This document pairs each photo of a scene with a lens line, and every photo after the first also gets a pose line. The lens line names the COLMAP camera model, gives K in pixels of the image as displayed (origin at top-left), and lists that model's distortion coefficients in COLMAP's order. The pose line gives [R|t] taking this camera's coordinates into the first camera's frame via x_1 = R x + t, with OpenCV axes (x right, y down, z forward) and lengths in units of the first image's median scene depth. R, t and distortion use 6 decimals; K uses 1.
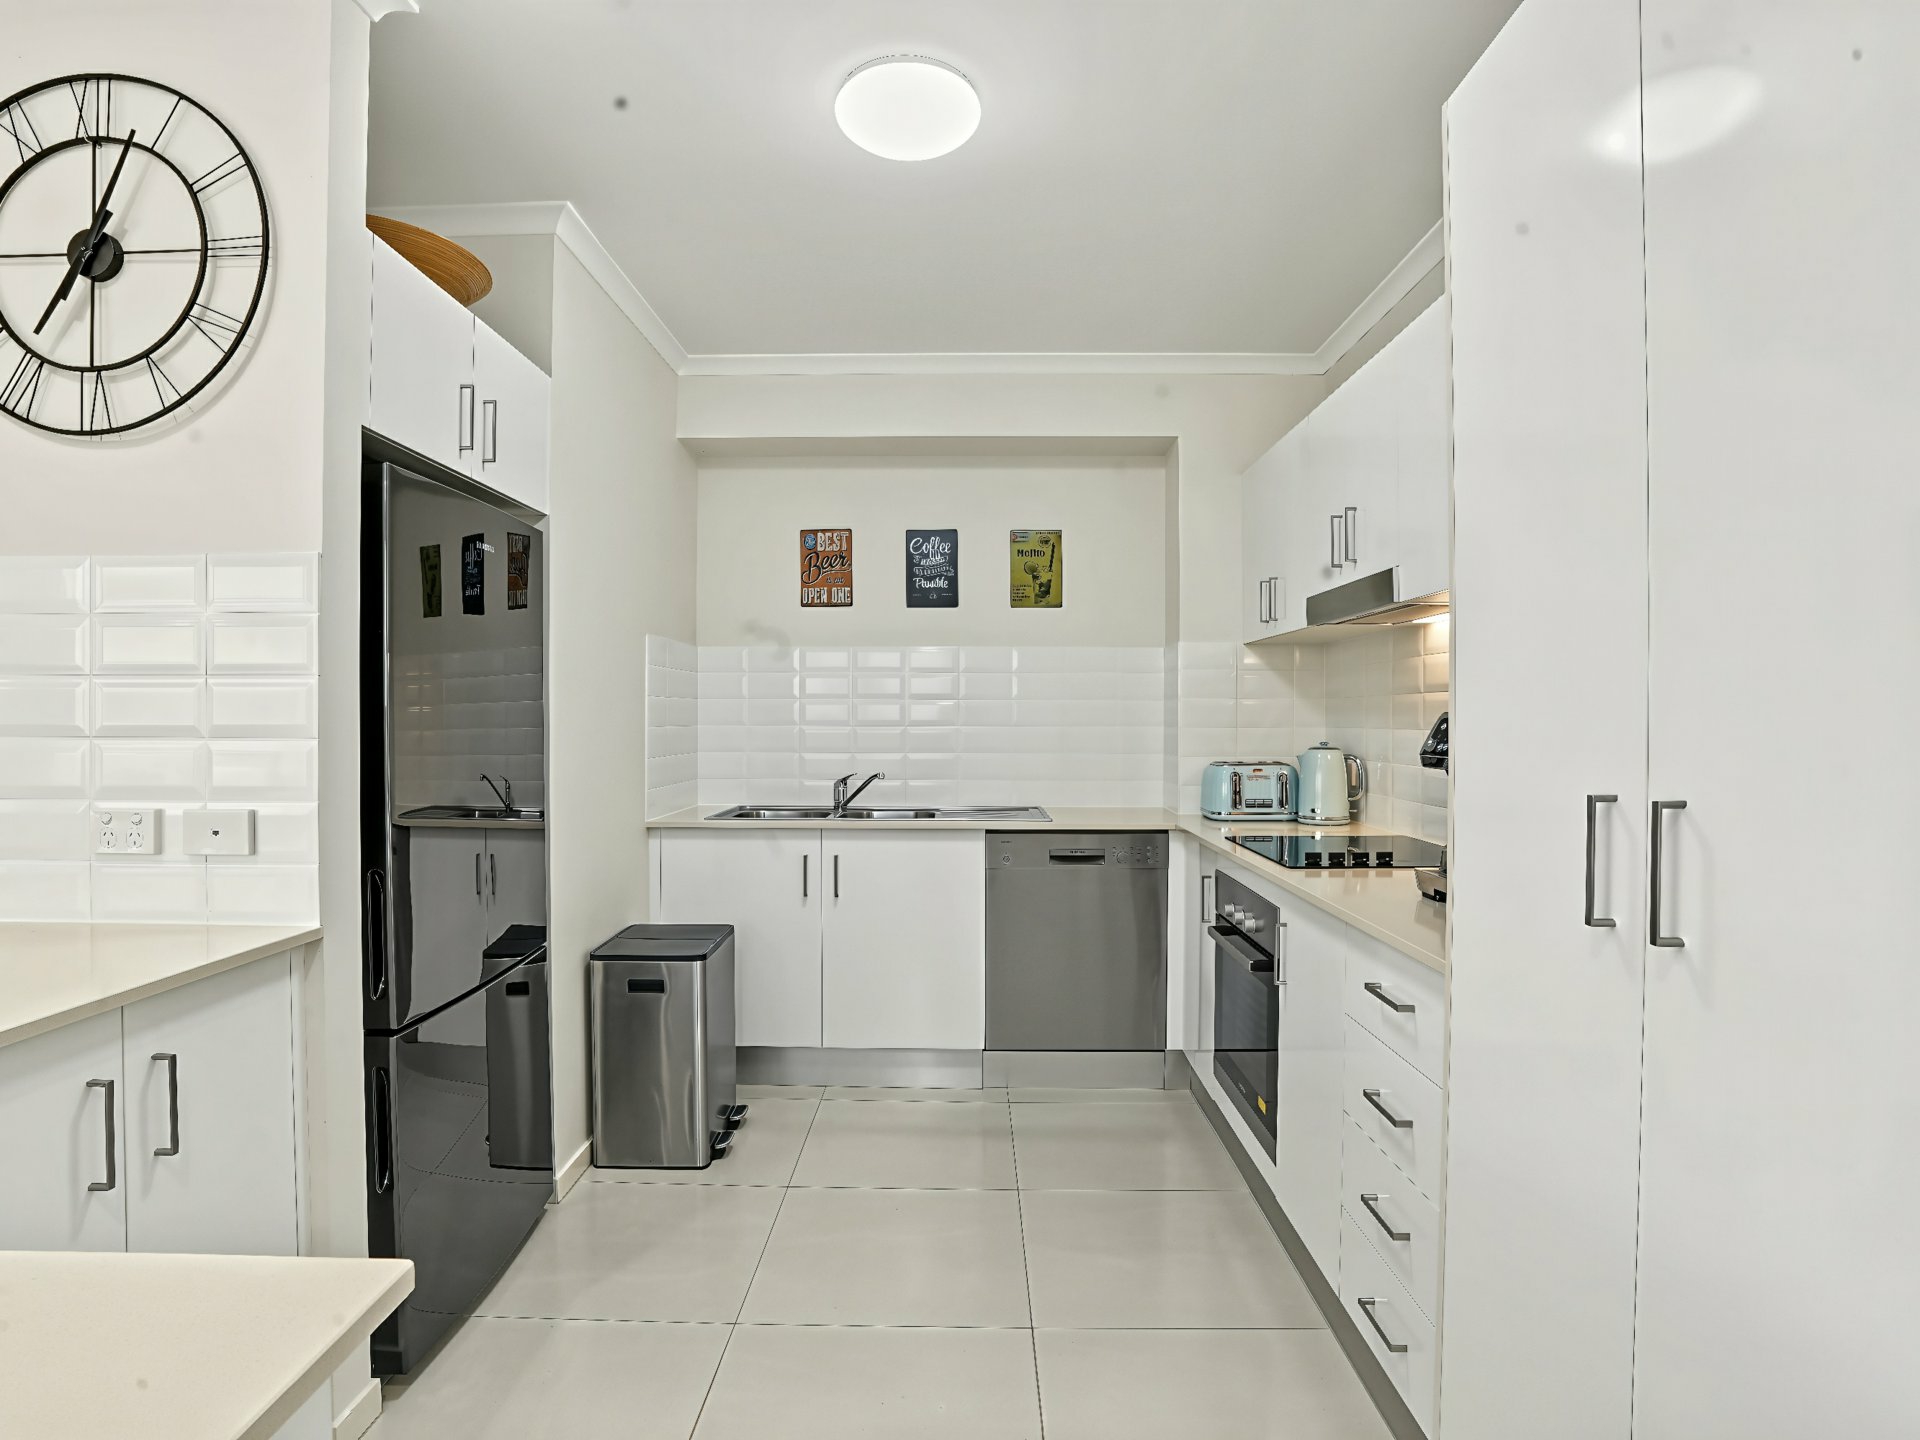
lens RADIAL K [[1011.9, 0, 946.5], [0, 1011.9, 714.6], [0, 0, 1]] dist [-0.061609, 0.024103]
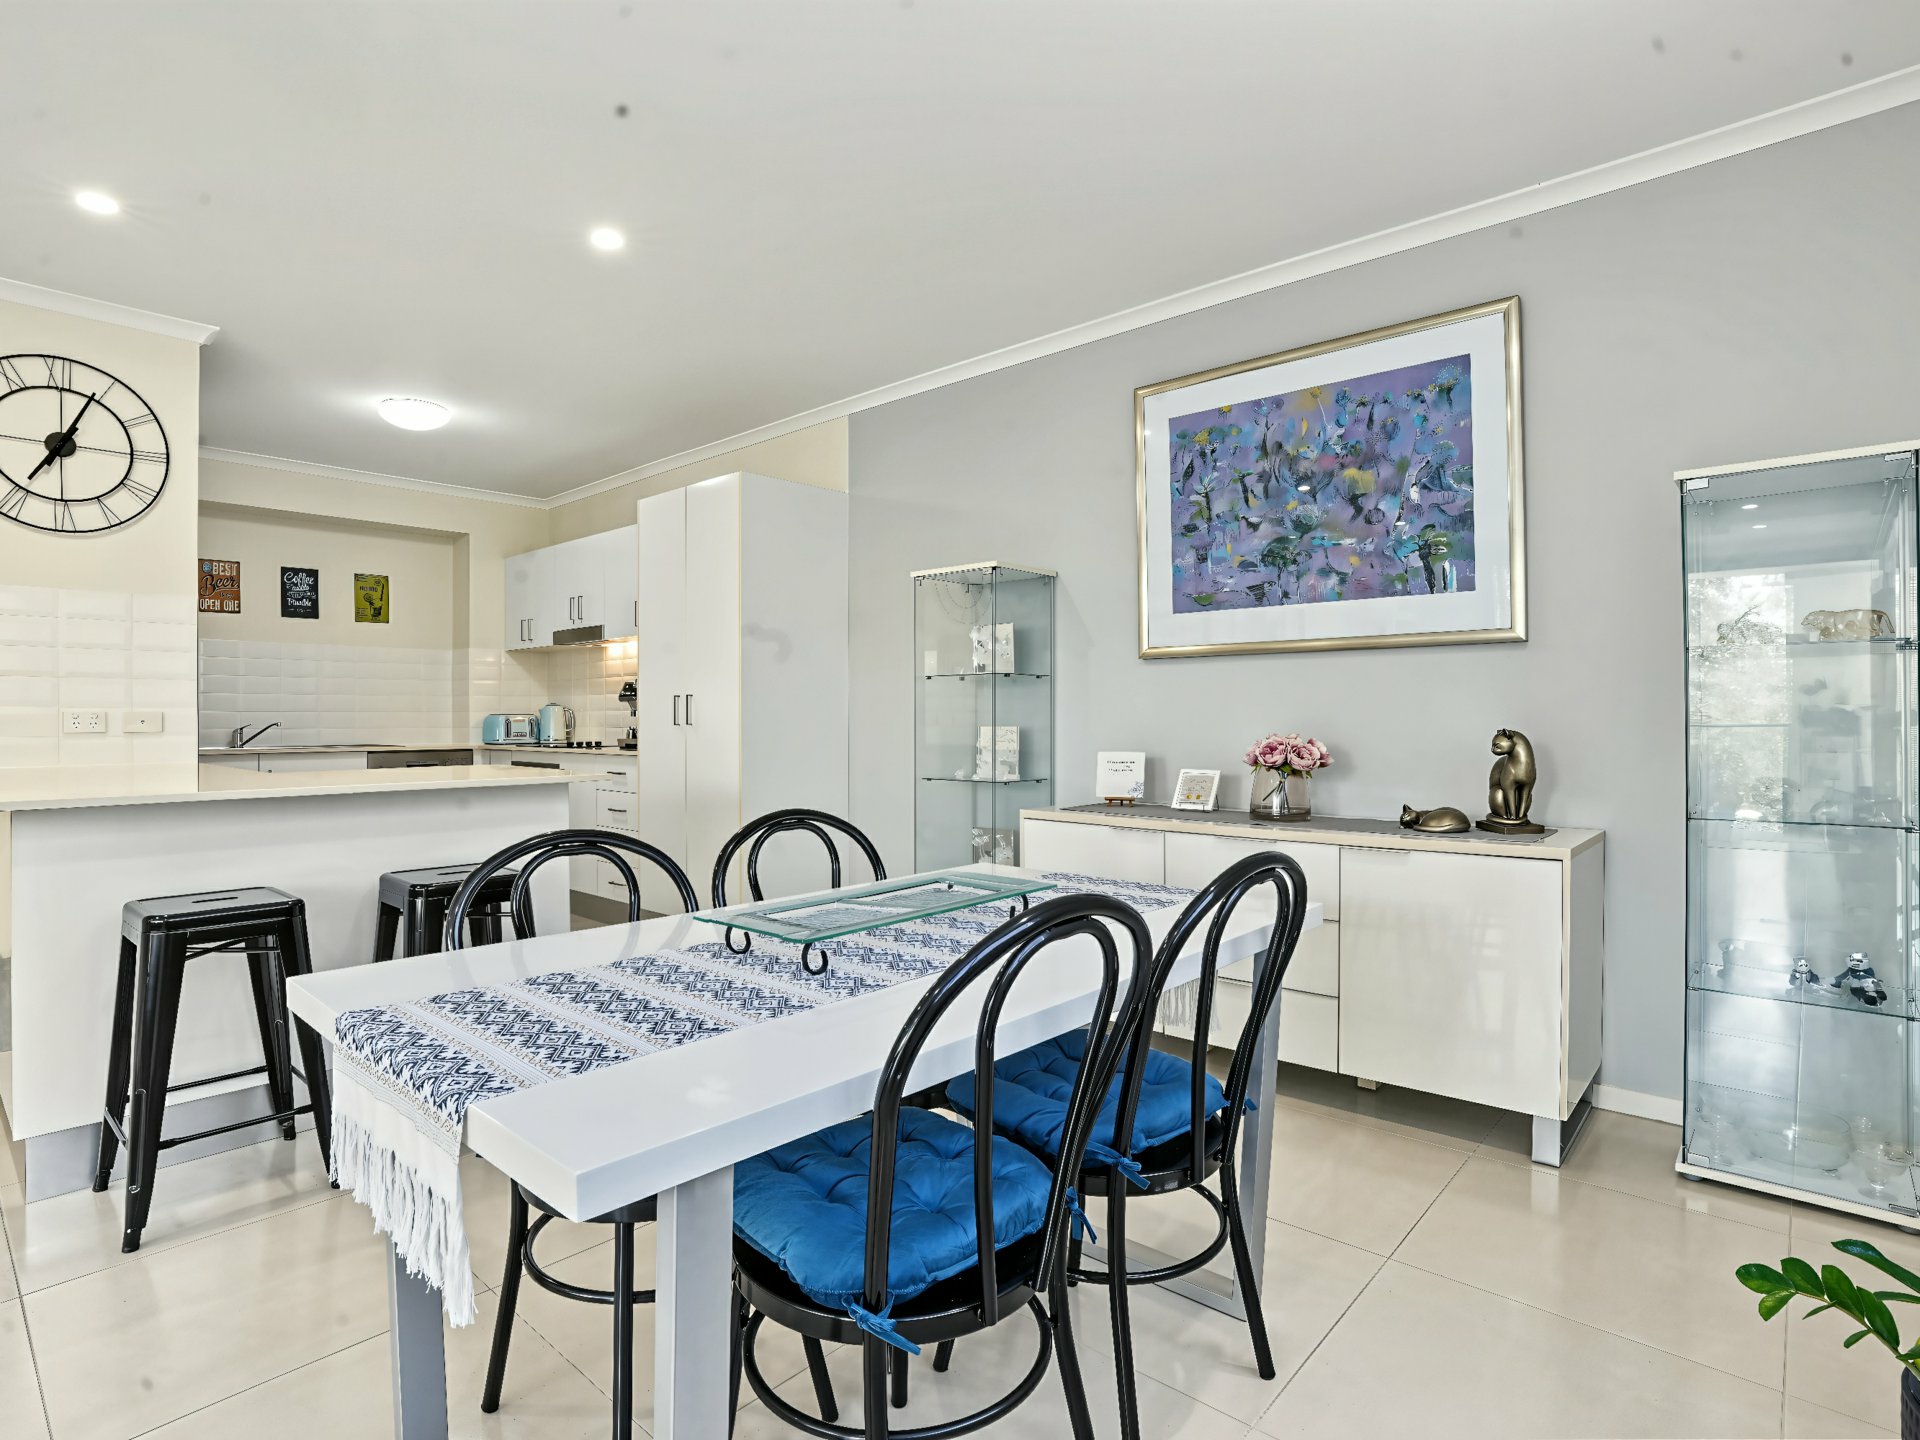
lens RADIAL K [[1011.9, 0, 946.5], [0, 1011.9, 714.6], [0, 0, 1]] dist [-0.061609, 0.024103]
pose [[0.662691, -0.001378, 0.748891, -0.527032], [0.002907, 0.999996, -0.000732, 0.048684], [-0.748887, 0.002662, 0.662692, -0.796480]]
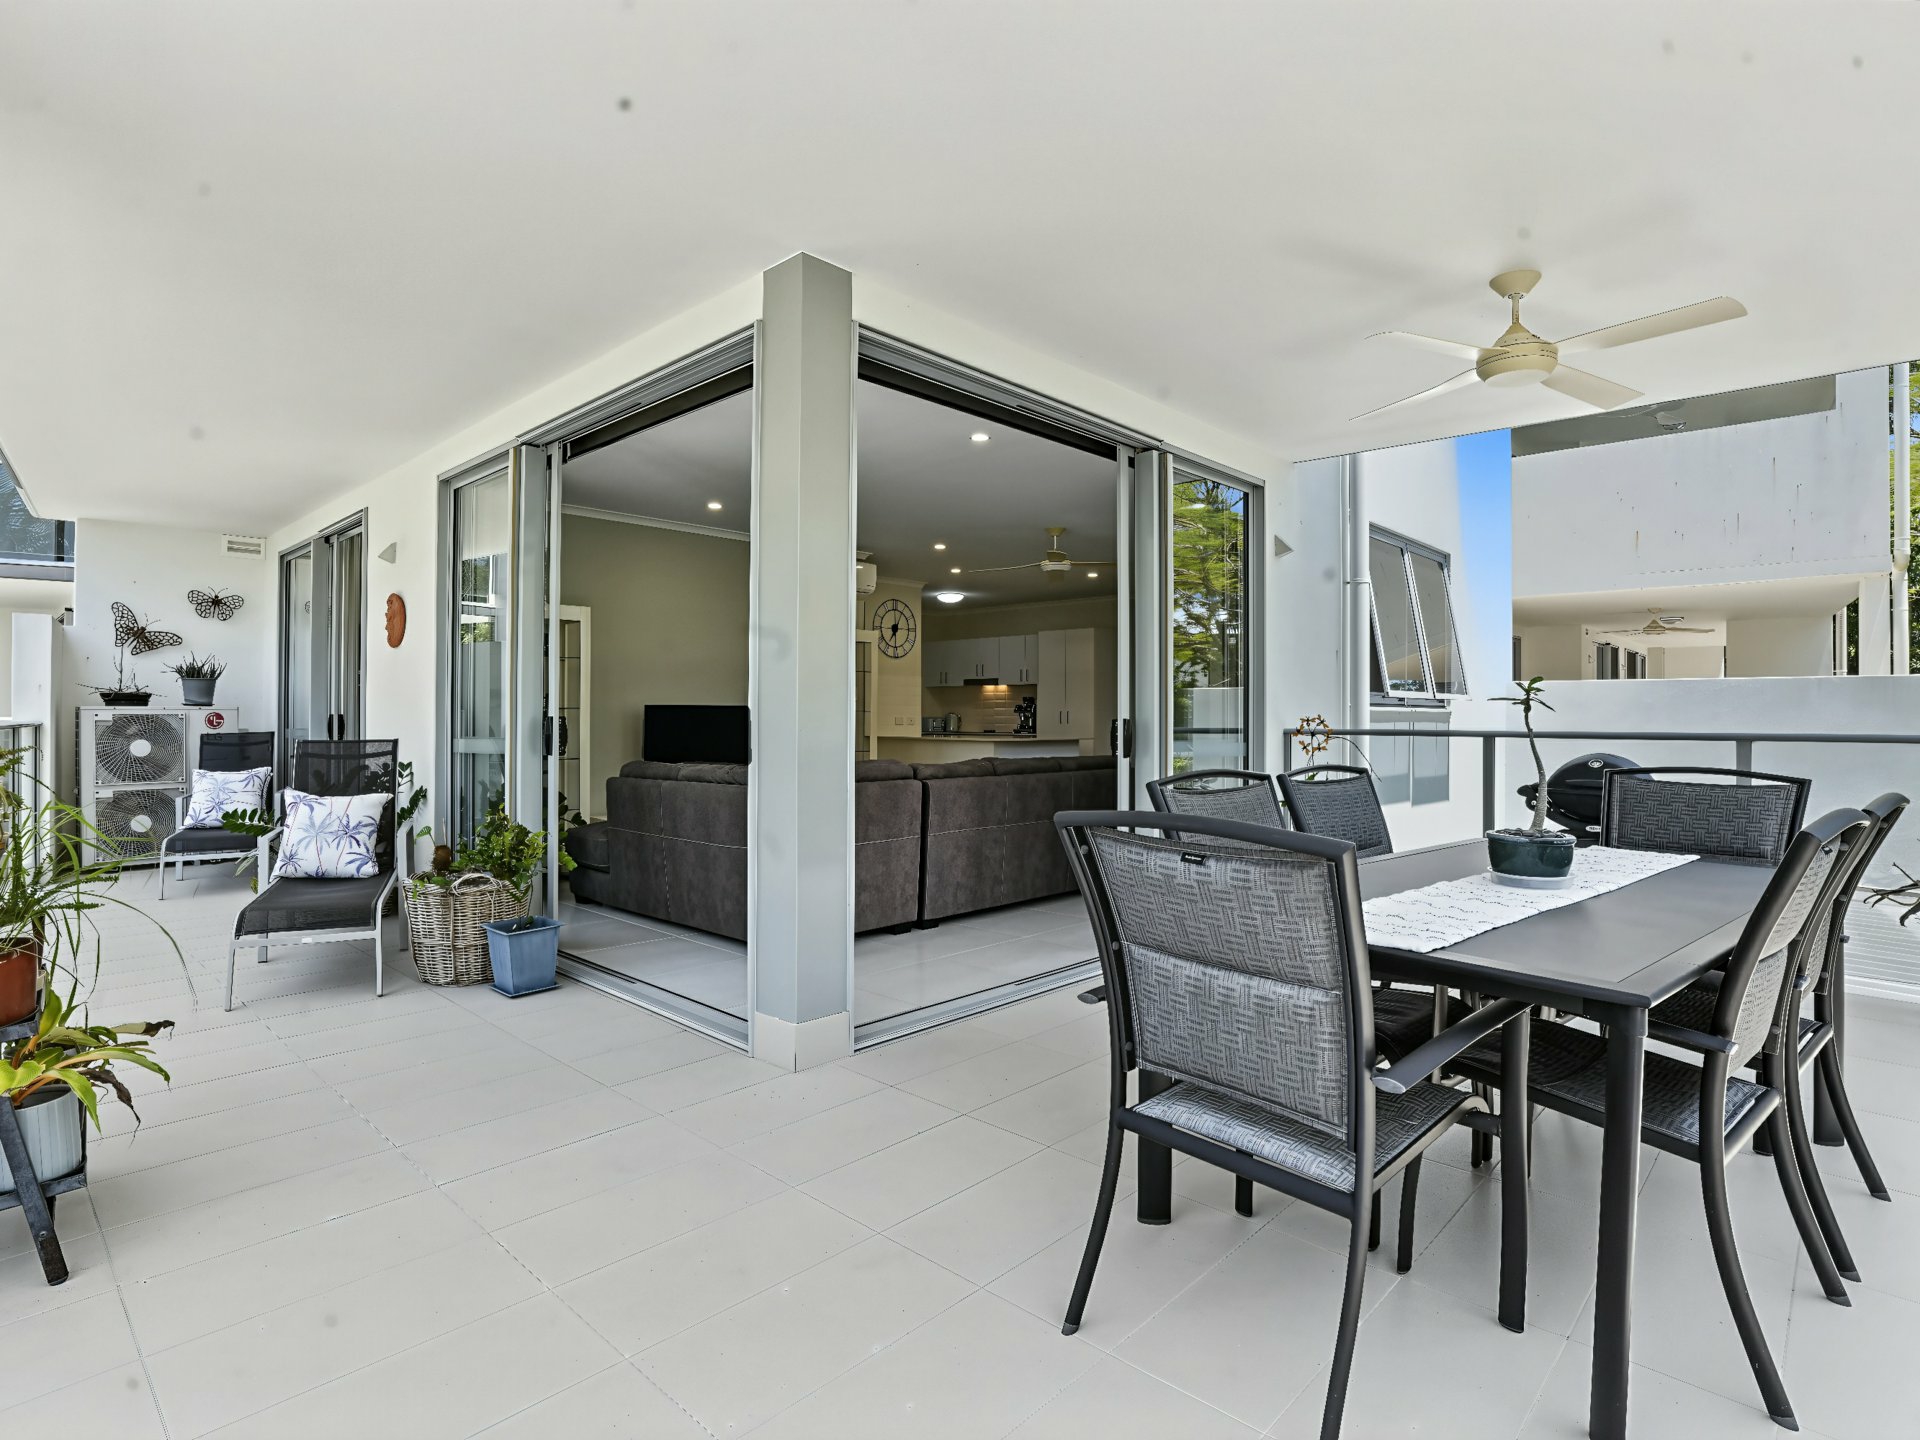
lens RADIAL K [[1011.9, 0, 946.5], [0, 1011.9, 714.6], [0, 0, 1]] dist [-0.061609, 0.024103]
pose [[0.680388, 0.007193, 0.732817, -2.410777], [-0.011058, 0.999939, 0.000452, 0.033469], [-0.732769, -0.008411, 0.680425, -1.636331]]
